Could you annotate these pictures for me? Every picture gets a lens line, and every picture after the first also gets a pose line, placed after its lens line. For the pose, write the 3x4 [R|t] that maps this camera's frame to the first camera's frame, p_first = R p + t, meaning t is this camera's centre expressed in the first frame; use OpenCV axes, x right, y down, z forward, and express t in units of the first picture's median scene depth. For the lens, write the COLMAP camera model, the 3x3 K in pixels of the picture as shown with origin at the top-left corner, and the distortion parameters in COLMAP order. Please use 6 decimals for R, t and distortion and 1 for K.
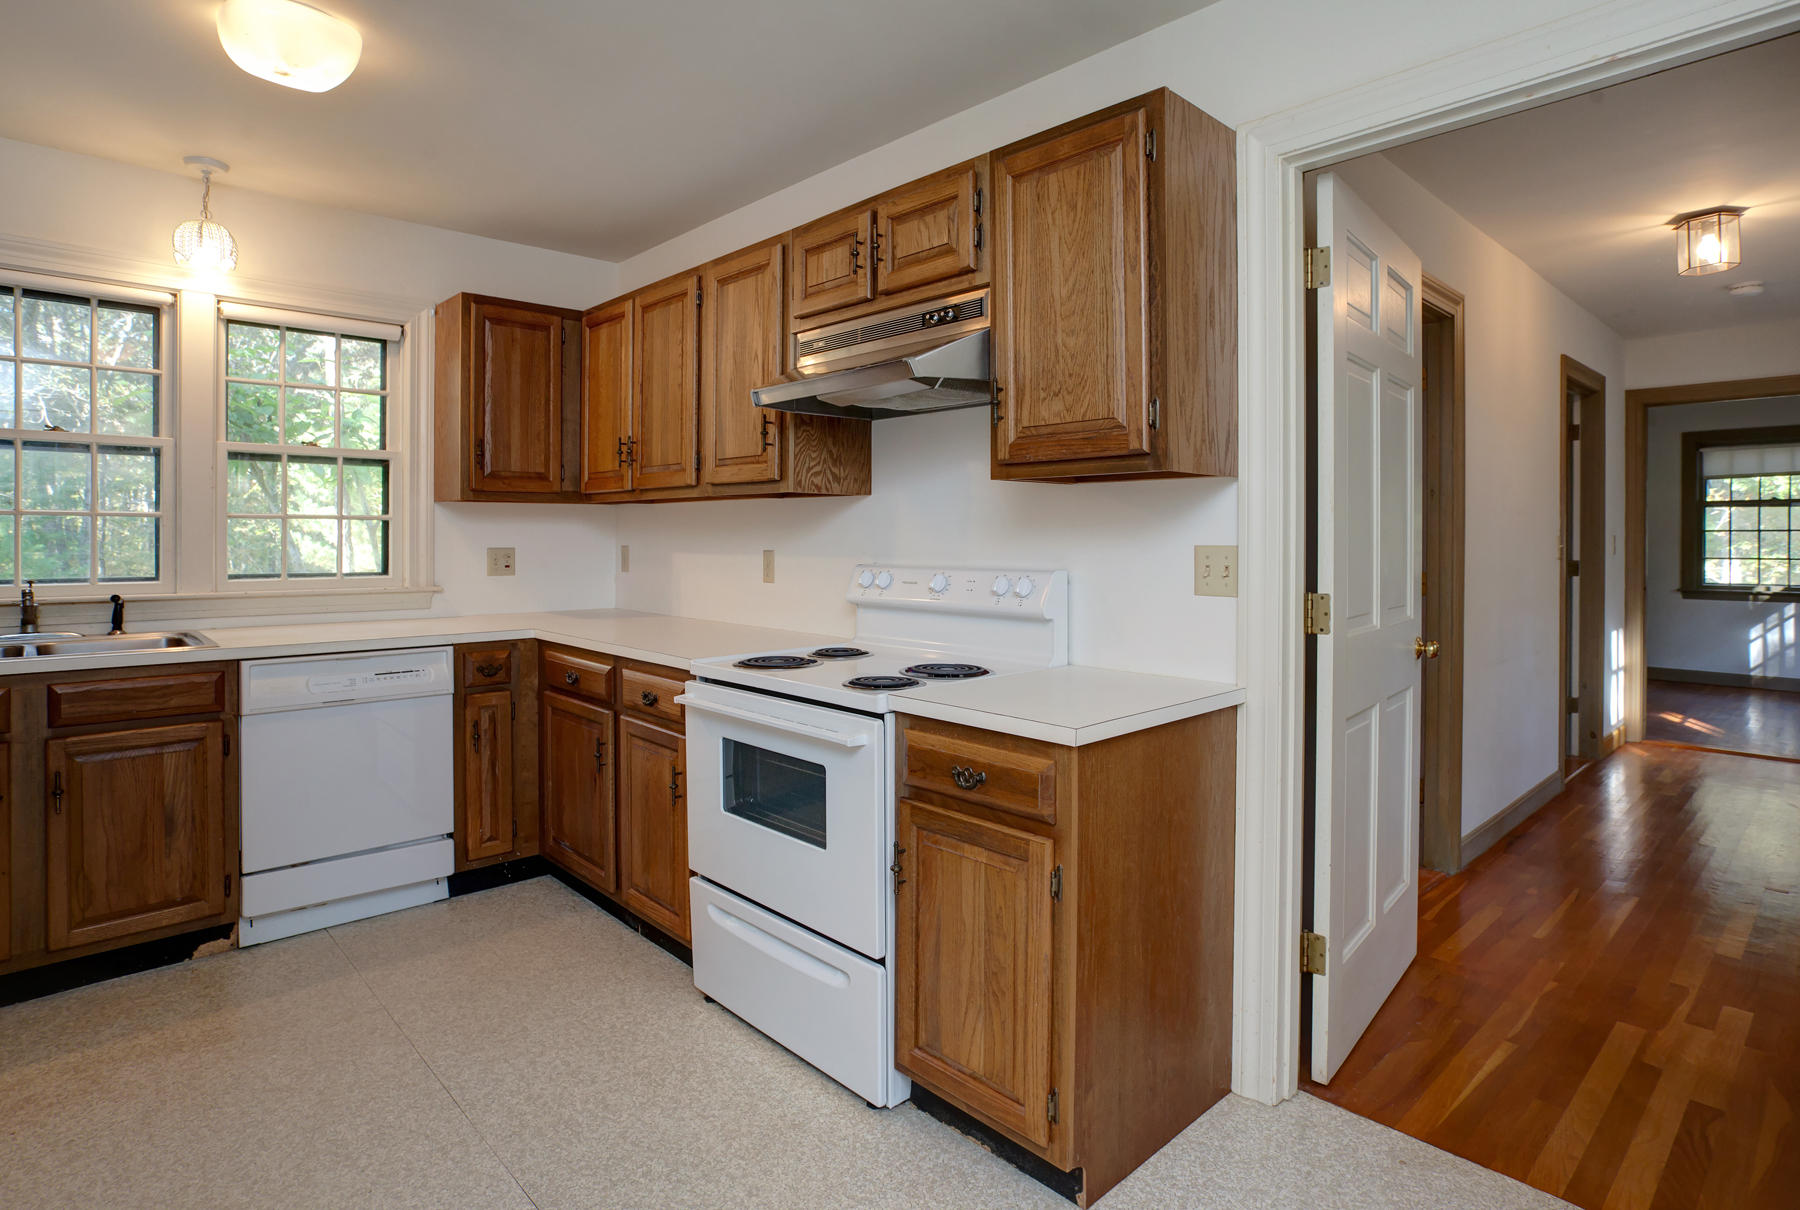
lens RADIAL K [[936.3, 0, 878.5], [0, 936.3, 534.9], [0, 0, 1]] dist [-0.038974, -0.000163]
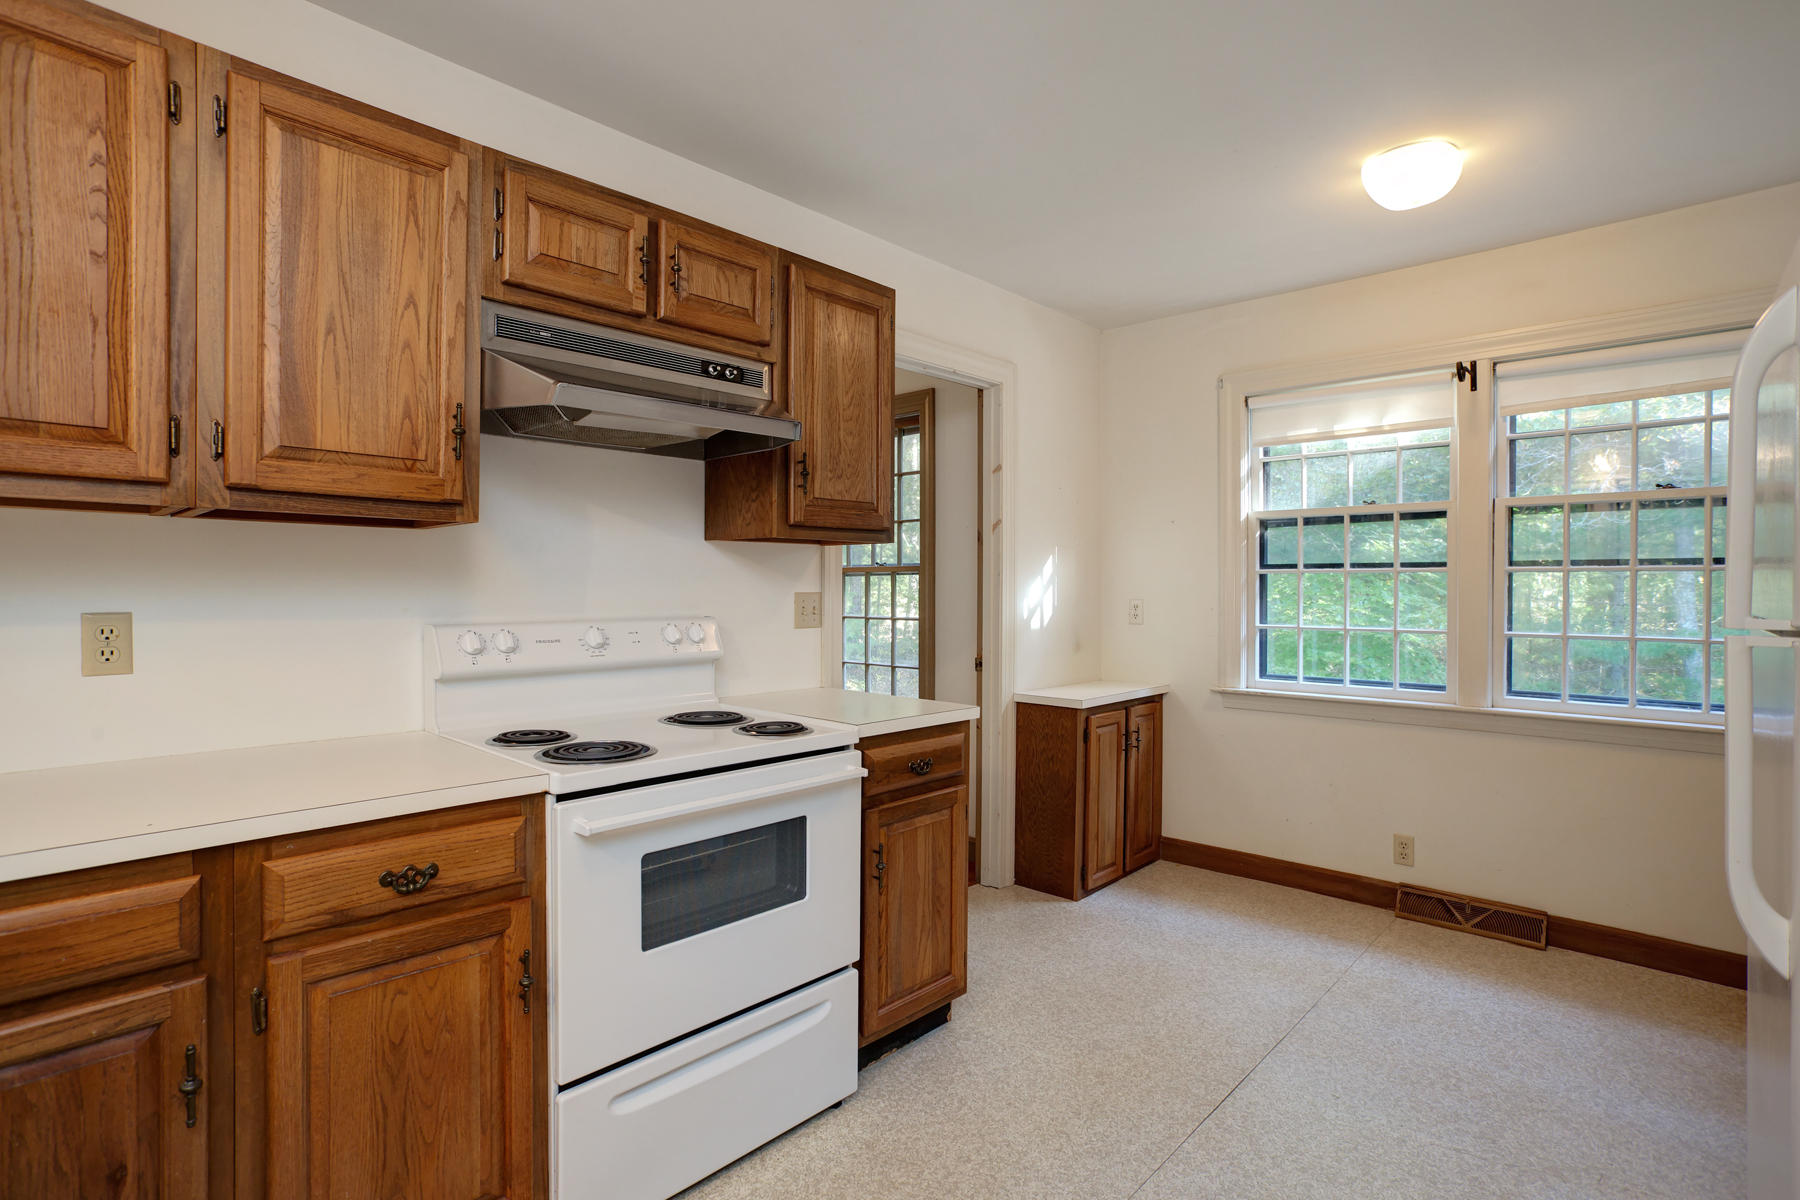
lens RADIAL K [[881.9, 0, 898.6], [0, 881.9, 595.5], [0, 0, 1]] dist [-0.036702, 0.000198]
pose [[-0.070273, -0.008883, 0.997488, -0.905300], [-0.000977, 0.999960, 0.008837, 0.003171], [-0.997527, -0.000354, -0.070279, 0.872102]]
